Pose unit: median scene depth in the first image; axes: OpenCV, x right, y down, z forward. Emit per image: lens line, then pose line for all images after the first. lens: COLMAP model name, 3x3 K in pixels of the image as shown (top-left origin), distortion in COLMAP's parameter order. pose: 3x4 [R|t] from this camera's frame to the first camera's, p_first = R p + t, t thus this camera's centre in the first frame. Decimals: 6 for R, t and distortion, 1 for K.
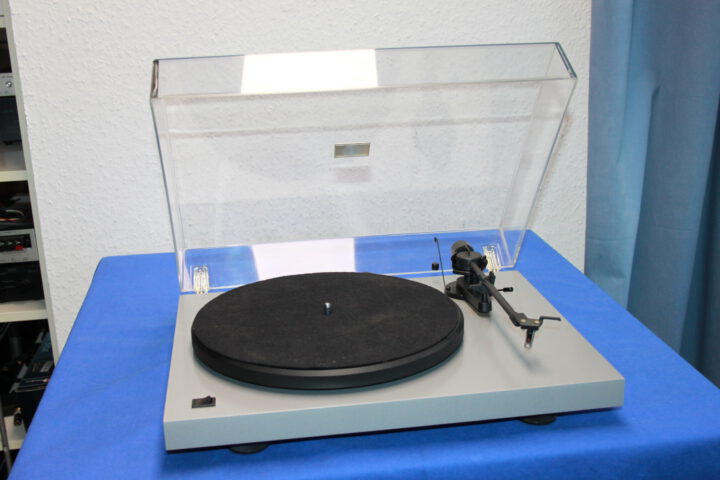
lens RADIAL K [[882.9, 0, 362.7], [0, 882.9, 241.5], [0, 0, 1]] dist [-0.083697, 0.000000]
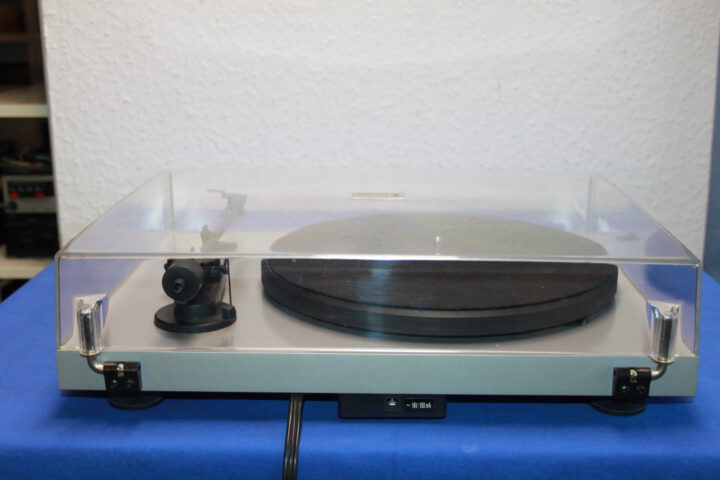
lens RADIAL K [[913.1, 0, 366.4], [0, 913.1, 244.4], [0, 0, 1]] dist [-0.062335, 0.000000]
pose [[0.985783, 0.069713, -0.152878, 0.084251], [-0.075212, 0.996701, -0.030486, 0.065311], [0.150249, 0.041551, 0.987775, 0.156400]]
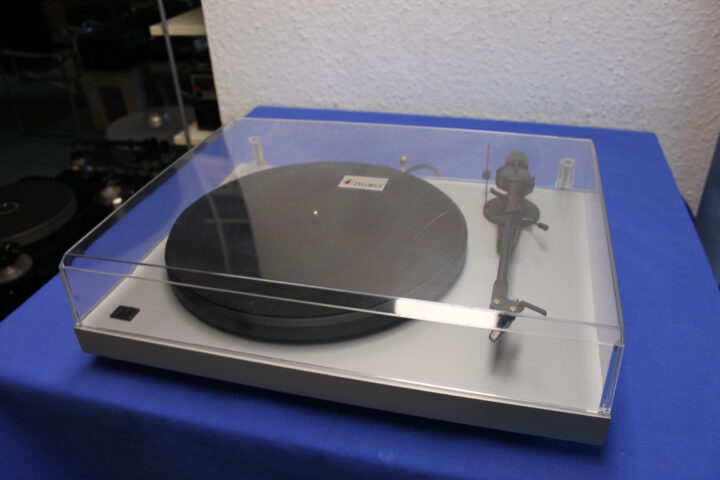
lens RADIAL K [[577.0, 0, 359.5], [0, 577.0, 250.0], [0, 0, 1]] dist [-0.157108, 0.093081]
pose [[0.915455, 0.209781, -0.343417, 0.140936], [-0.099354, 0.944780, 0.312280, -0.053876], [0.389964, -0.251759, 0.885746, 0.329151]]
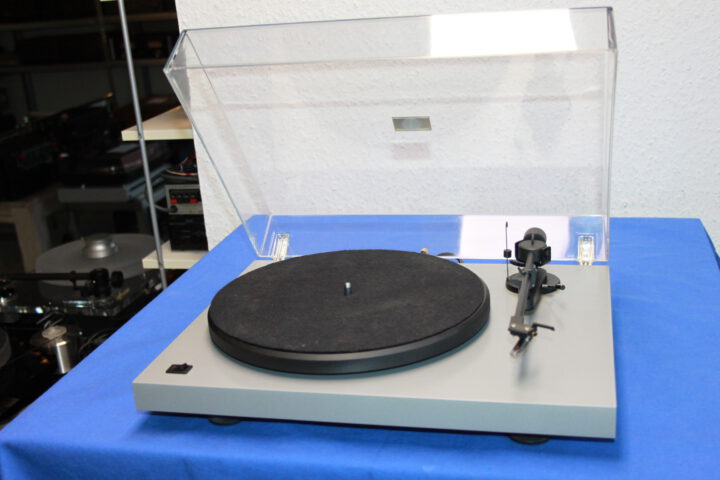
lens RADIAL K [[882.9, 0, 355.0], [0, 882.9, 242.8], [0, 0, 1]] dist [-0.083697, 0.000000]
pose [[0.924362, 0.081029, -0.372812, 0.217197], [-0.062916, 0.996182, 0.060520, -0.021939], [0.376293, -0.032486, 0.925931, 0.075799]]
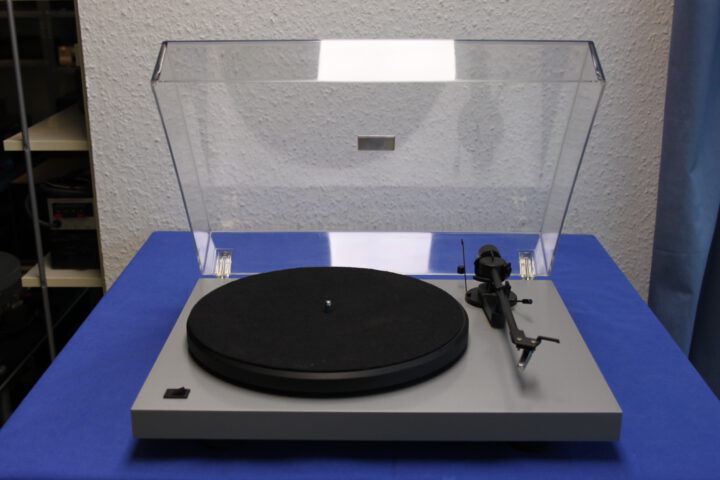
lens RADIAL K [[882.9, 0, 358.9], [0, 882.9, 242.1], [0, 0, 1]] dist [-0.083697, 0.000000]
pose [[0.986750, 0.074987, -0.143882, 0.085734], [-0.071606, 0.997024, 0.028547, -0.016295], [0.145595, -0.017866, 0.989183, 0.033499]]
